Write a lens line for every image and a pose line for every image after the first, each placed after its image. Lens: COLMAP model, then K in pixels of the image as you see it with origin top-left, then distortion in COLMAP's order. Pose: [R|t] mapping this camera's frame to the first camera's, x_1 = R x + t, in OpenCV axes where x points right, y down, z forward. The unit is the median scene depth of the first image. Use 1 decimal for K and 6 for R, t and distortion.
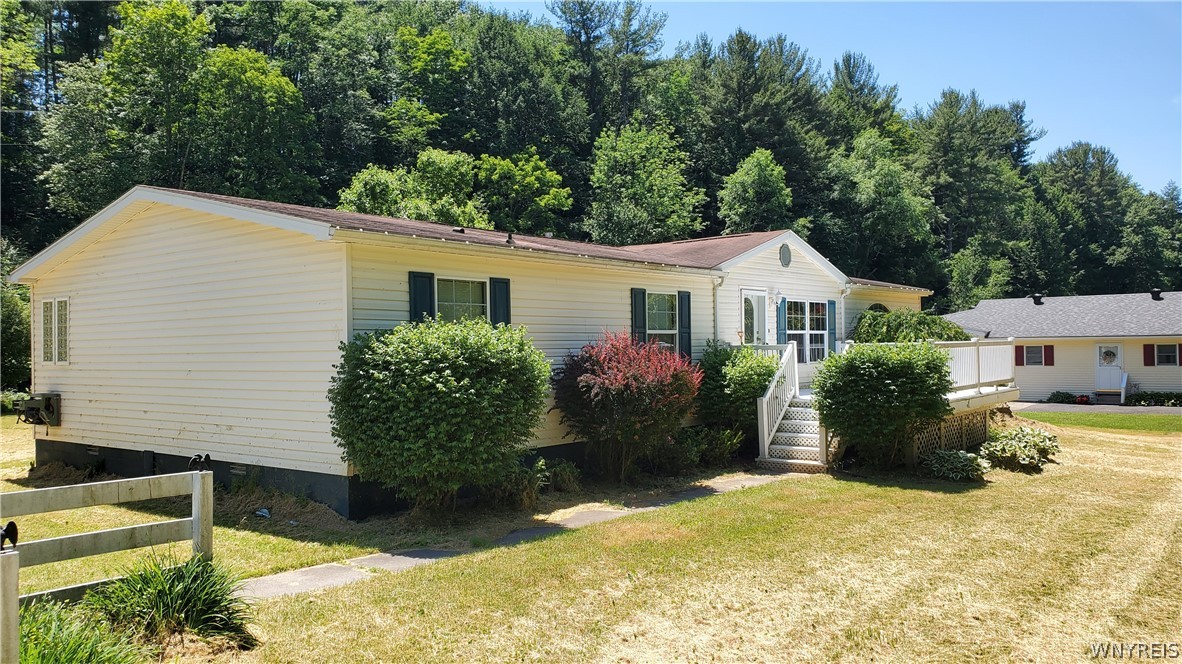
lens RADIAL K [[912.1, 0, 590.5], [0, 912.1, 347.6], [0, 0, 1]] dist [0.109469, -0.221351]
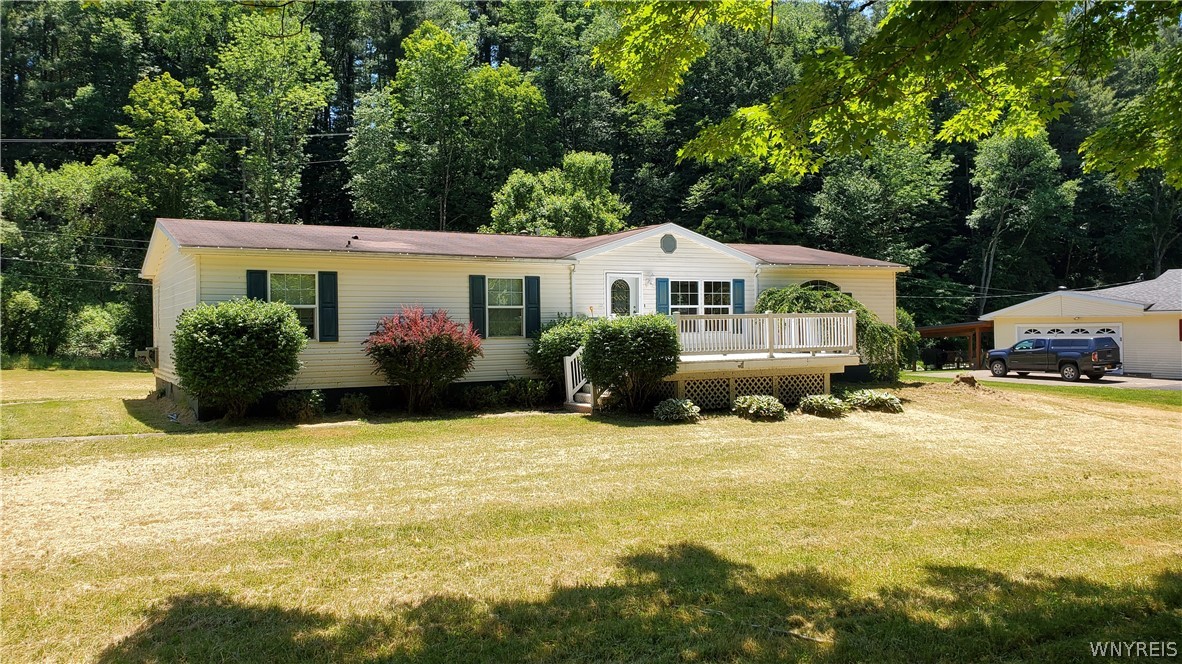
lens RADIAL K [[915.3, 0, 594.6], [0, 915.3, 324.5], [0, 0, 1]] dist [0.077333, -0.152058]
pose [[0.931526, 0.002263, -0.363667, 0.160094], [-0.001237, 0.999995, 0.003052, 0.000920], [0.363672, -0.002393, 0.931524, -0.047551]]
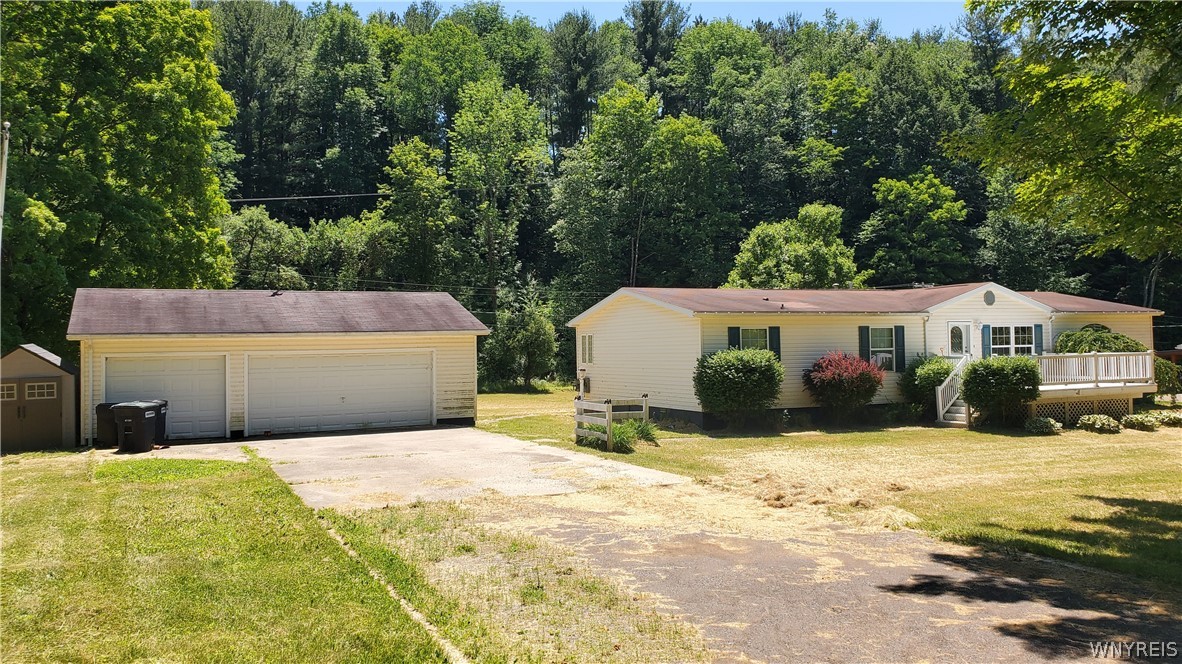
lens RADIAL K [[926.4, 0, 589.1], [0, 926.4, 317.3], [0, 0, 1]] dist [-0.002476, -0.000846]
pose [[0.889726, -0.015530, -0.456232, 0.092722], [0.002946, 0.999596, -0.028281, -0.006922], [0.456486, 0.023819, 0.889412, -0.207793]]
